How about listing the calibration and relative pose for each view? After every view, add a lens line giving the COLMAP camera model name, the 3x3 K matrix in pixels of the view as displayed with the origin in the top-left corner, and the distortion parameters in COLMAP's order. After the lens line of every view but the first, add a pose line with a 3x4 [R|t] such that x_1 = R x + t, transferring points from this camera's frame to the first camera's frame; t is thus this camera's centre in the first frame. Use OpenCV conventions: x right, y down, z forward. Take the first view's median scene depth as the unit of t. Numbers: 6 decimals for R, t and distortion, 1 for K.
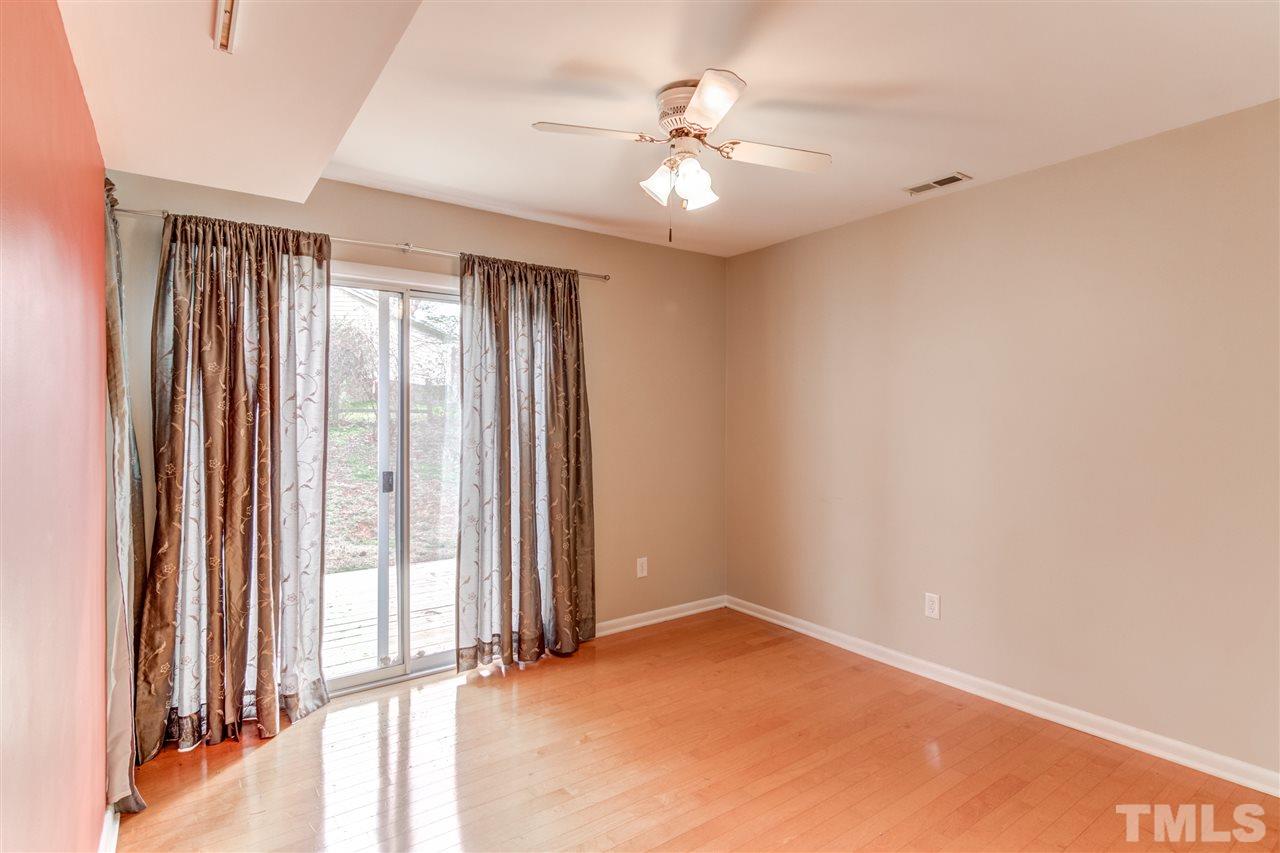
lens RADIAL K [[639.6, 0, 640.3], [0, 639.6, 411.5], [0, 0, 1]] dist [-0.000286, -0.000481]
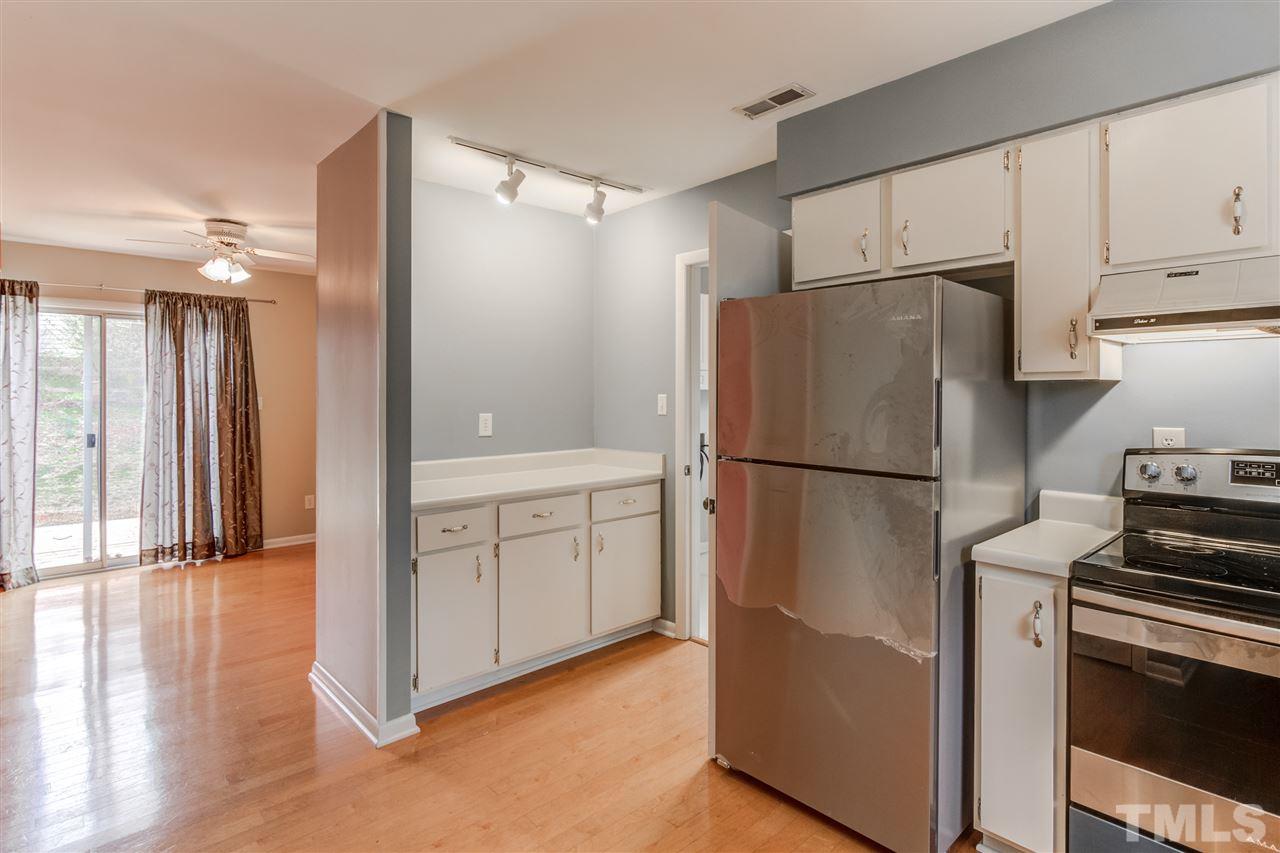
lens RADIAL K [[659.0, 0, 648.5], [0, 659.0, 386.0], [0, 0, 1]] dist [0.000254, -0.000809]
pose [[0.993083, -0.000371, 0.117413, 0.716402], [0.000745, 0.999995, -0.003147, -0.012828], [-0.117411, 0.003212, 0.993078, -0.686396]]
